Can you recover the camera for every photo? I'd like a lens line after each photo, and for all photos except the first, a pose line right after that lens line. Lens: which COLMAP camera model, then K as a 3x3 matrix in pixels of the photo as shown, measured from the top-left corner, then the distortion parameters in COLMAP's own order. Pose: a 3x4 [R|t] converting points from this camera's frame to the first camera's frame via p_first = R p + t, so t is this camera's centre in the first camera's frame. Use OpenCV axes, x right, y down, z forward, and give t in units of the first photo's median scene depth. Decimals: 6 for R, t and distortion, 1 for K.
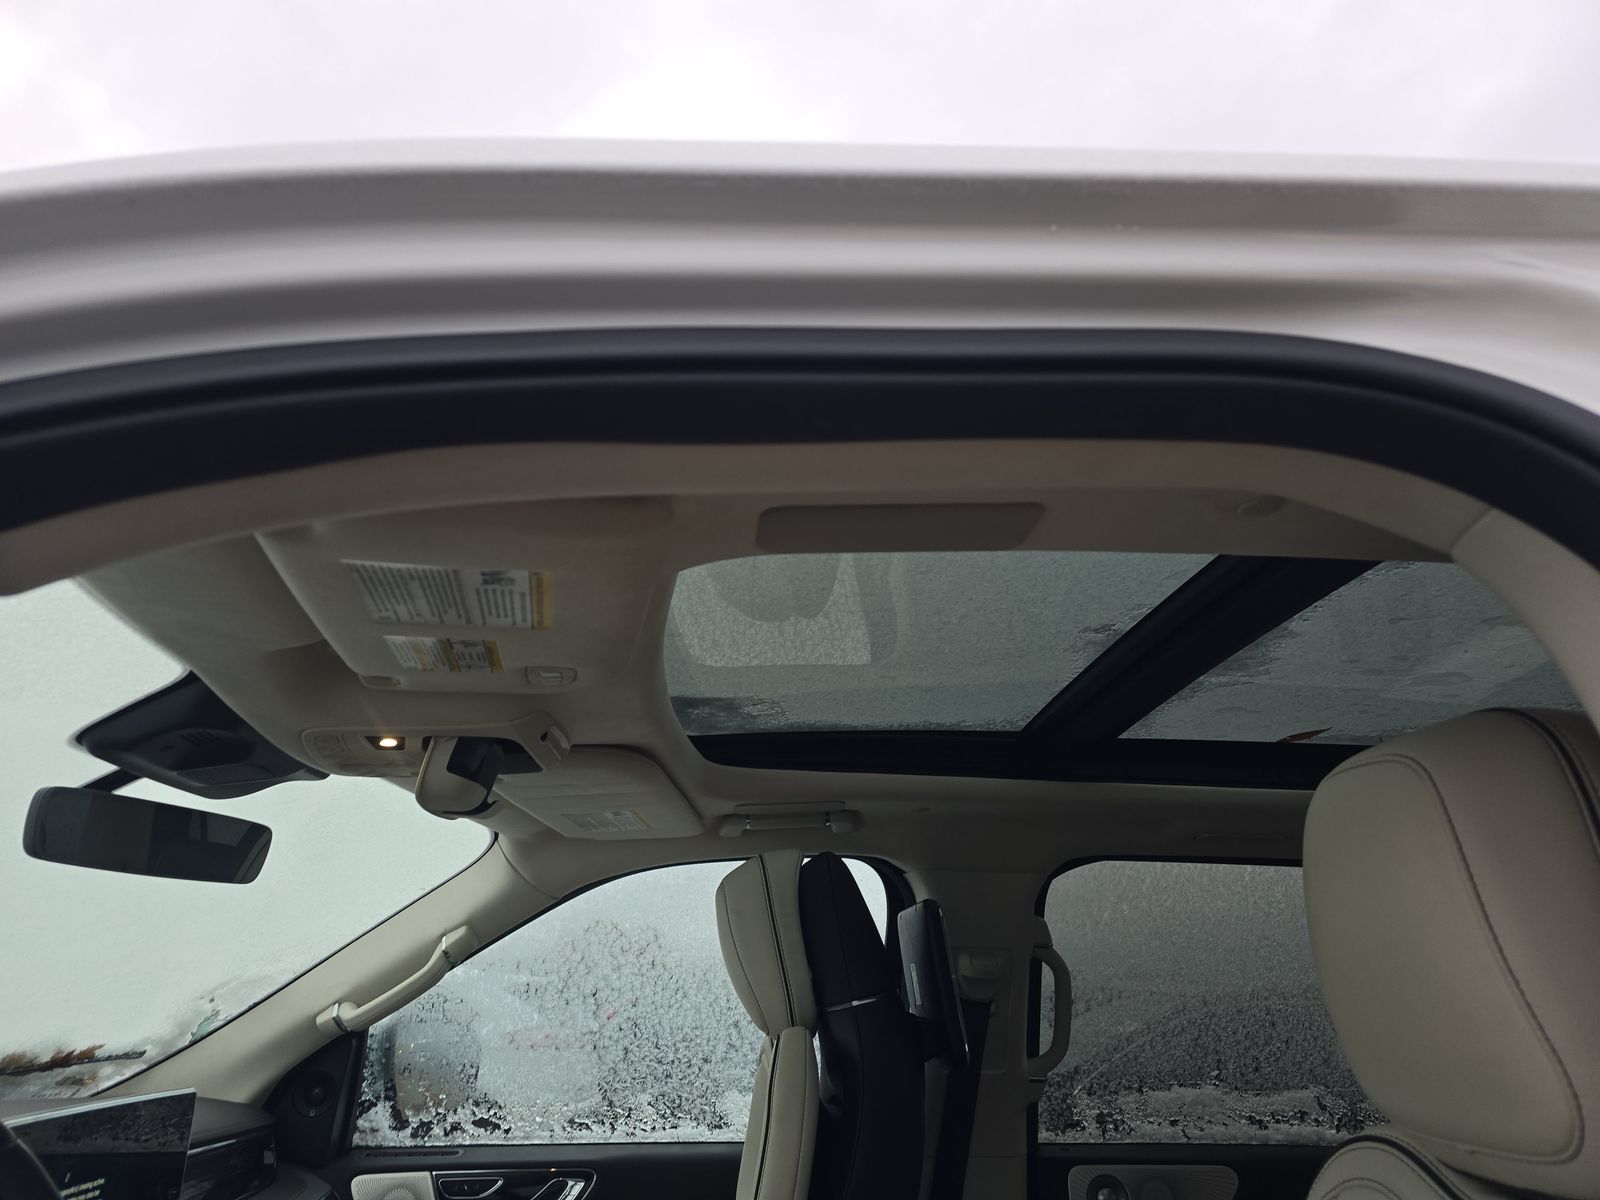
lens RADIAL K [[1083.3, 0, 789.7], [0, 1083.3, 601.6], [0, 0, 1]] dist [0.047488, -0.012080]
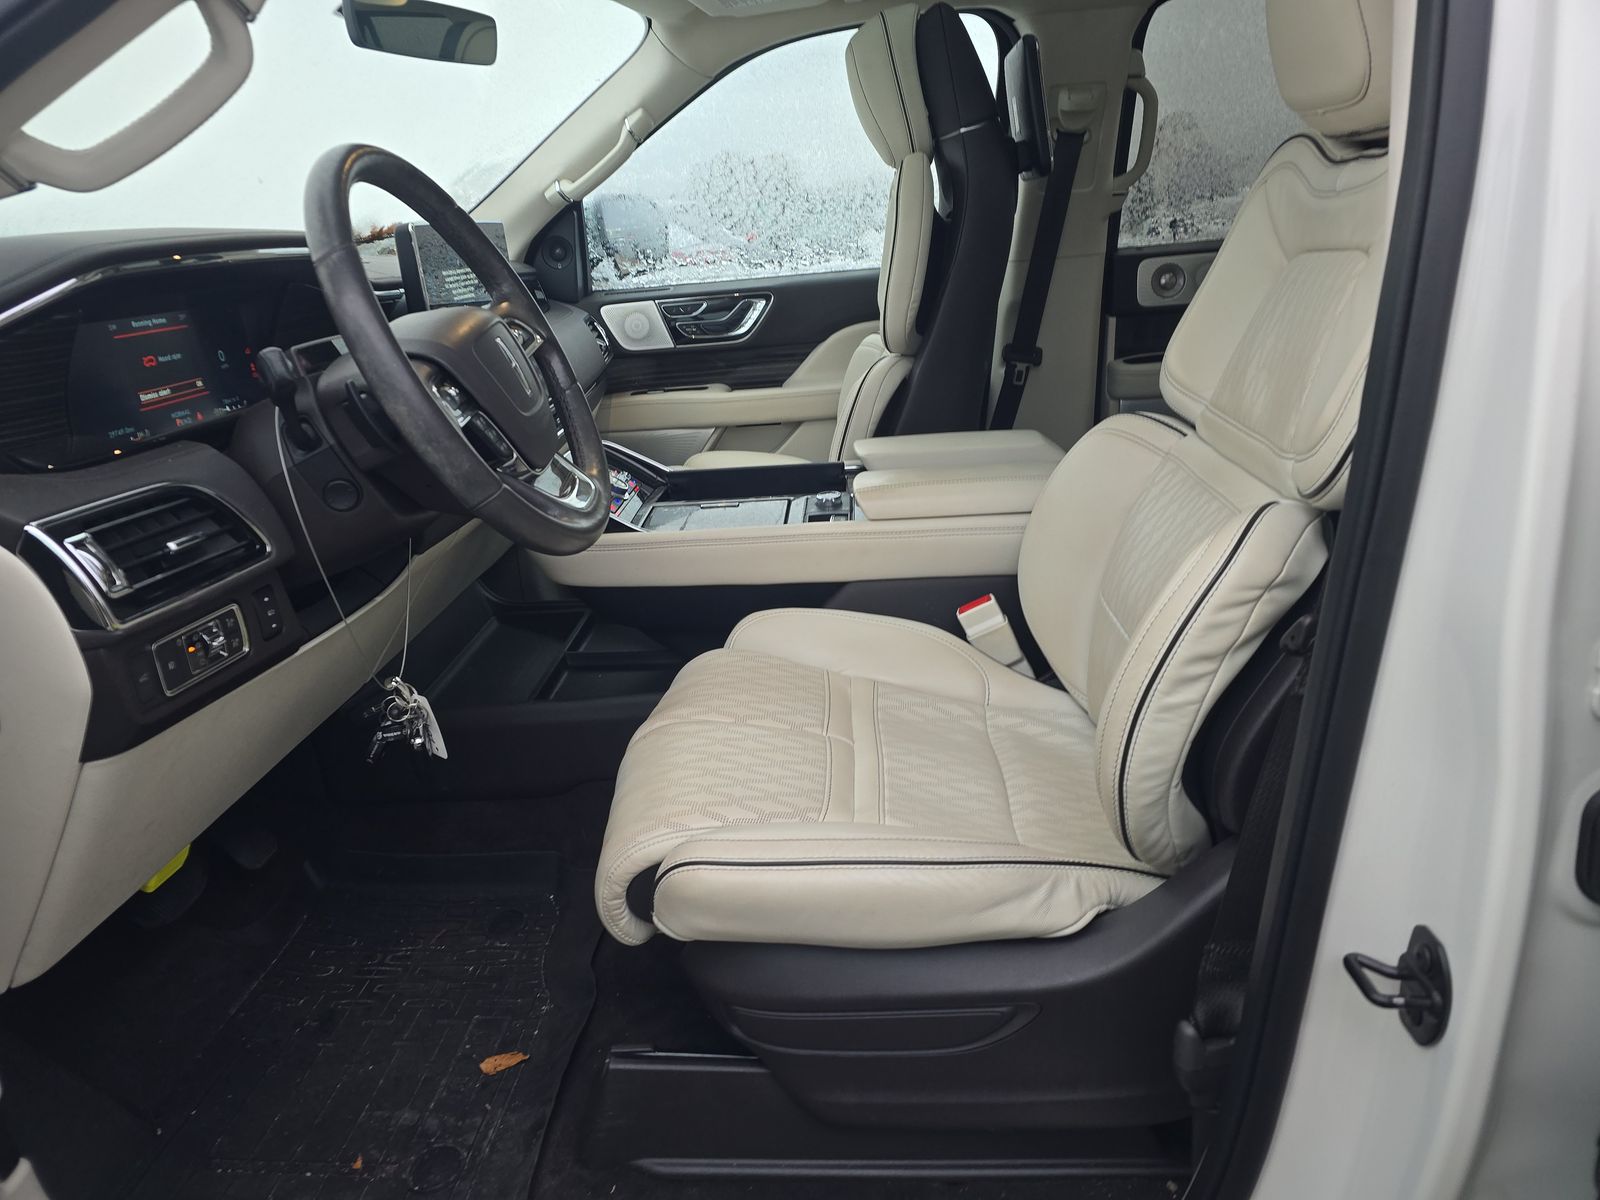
lens RADIAL K [[1083.3, 0, 784.3], [0, 1083.3, 600.4], [0, 0, 1]] dist [0.047488, -0.012080]
pose [[0.989442, -0.037128, -0.140093, 0.009702], [0.117275, 0.773052, 0.623408, -0.018249], [0.085153, -0.633255, 0.769244, -0.255027]]
